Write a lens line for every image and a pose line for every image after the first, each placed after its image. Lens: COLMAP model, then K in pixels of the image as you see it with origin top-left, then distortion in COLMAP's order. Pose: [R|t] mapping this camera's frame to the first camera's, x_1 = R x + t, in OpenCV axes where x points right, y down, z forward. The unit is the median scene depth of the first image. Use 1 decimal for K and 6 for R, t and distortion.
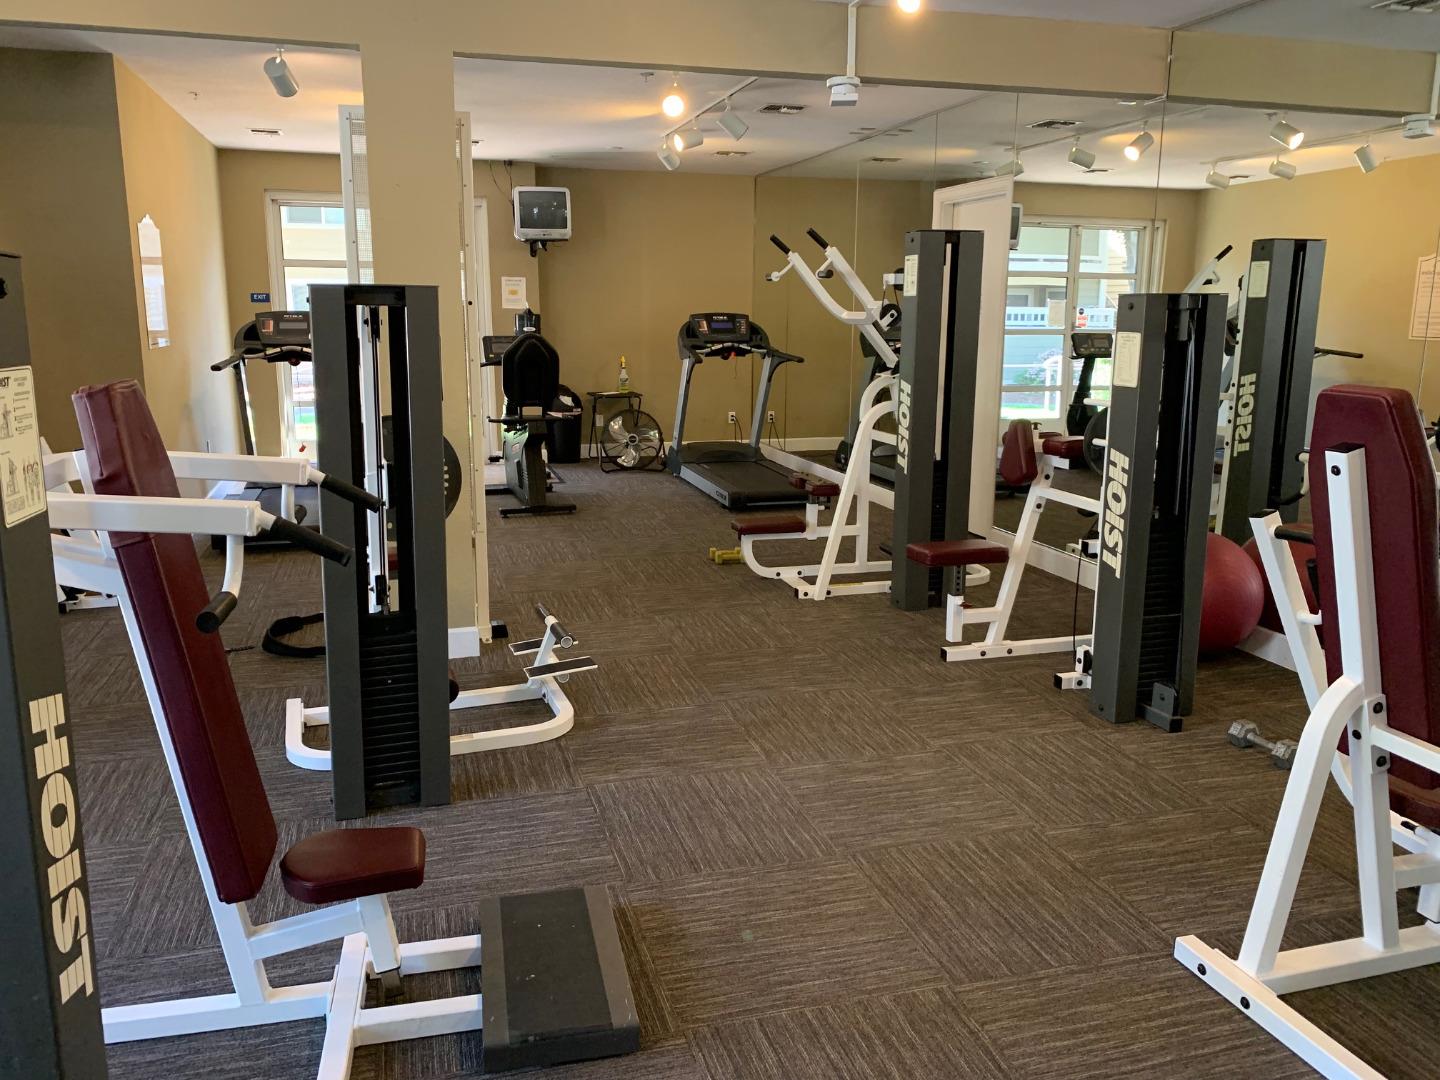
lens RADIAL K [[1133.9, 0, 718.1], [0, 1133.9, 537.6], [0, 0, 1]] dist [0.012045, -0.024225]
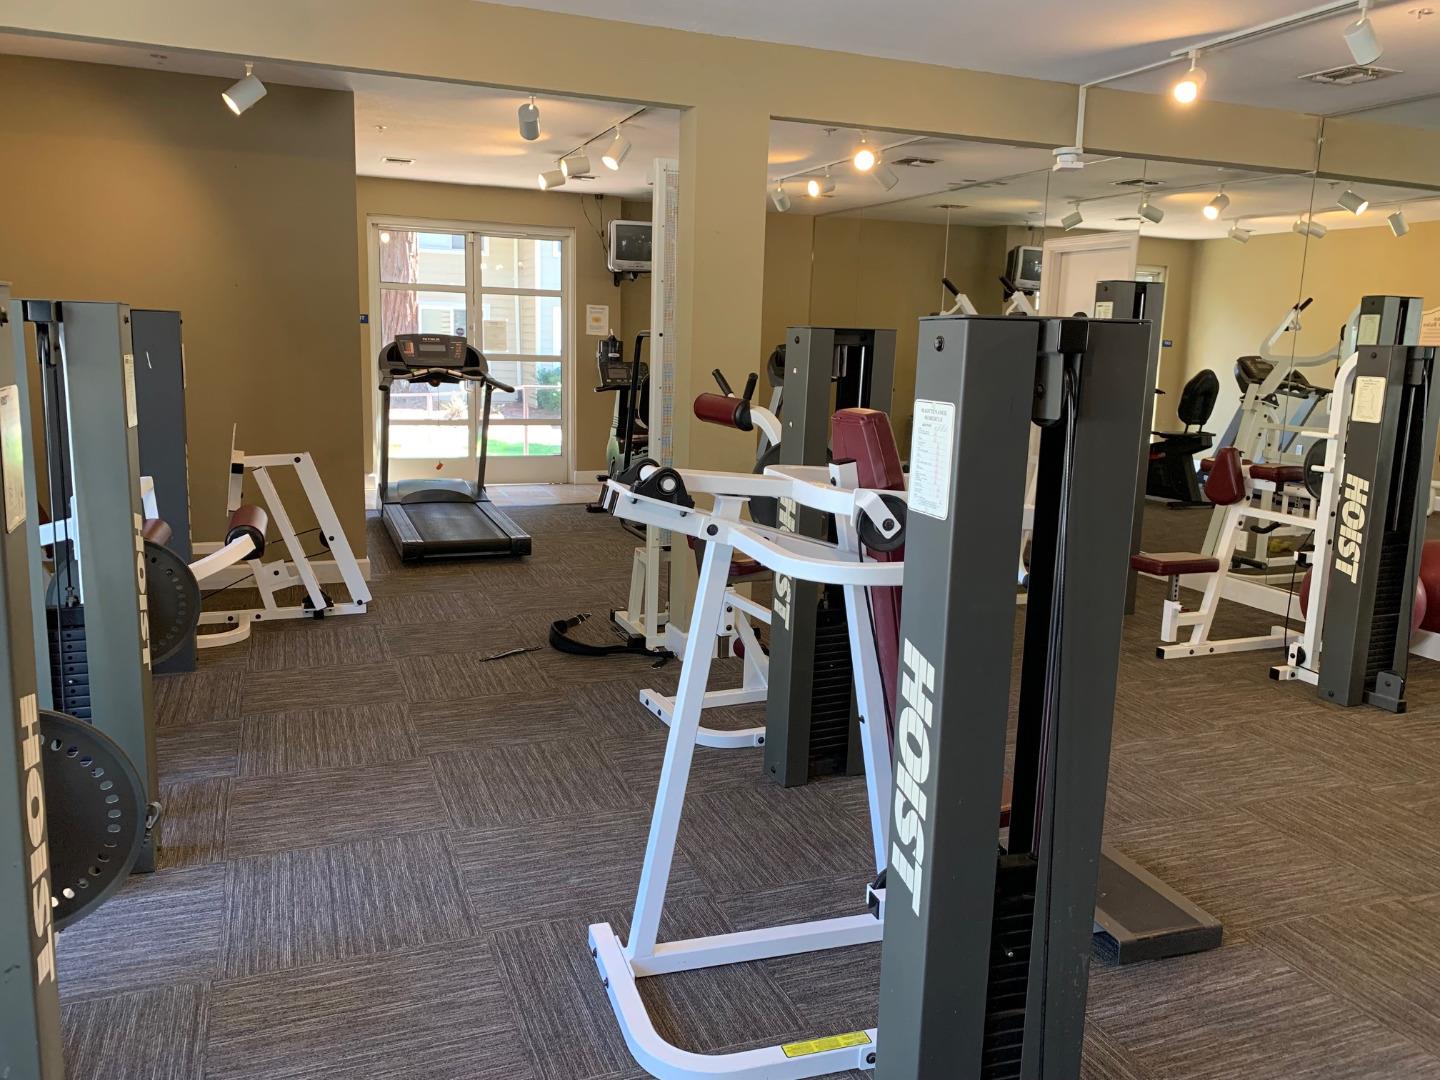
lens RADIAL K [[1133.9, 0, 723.2], [0, 1133.9, 536.7], [0, 0, 1]] dist [0.012045, -0.024225]
pose [[0.995393, 0.007092, 0.095618, -0.348347], [-0.004955, 0.999733, -0.022561, 0.014305], [-0.095753, 0.021983, 0.995162, -0.097467]]
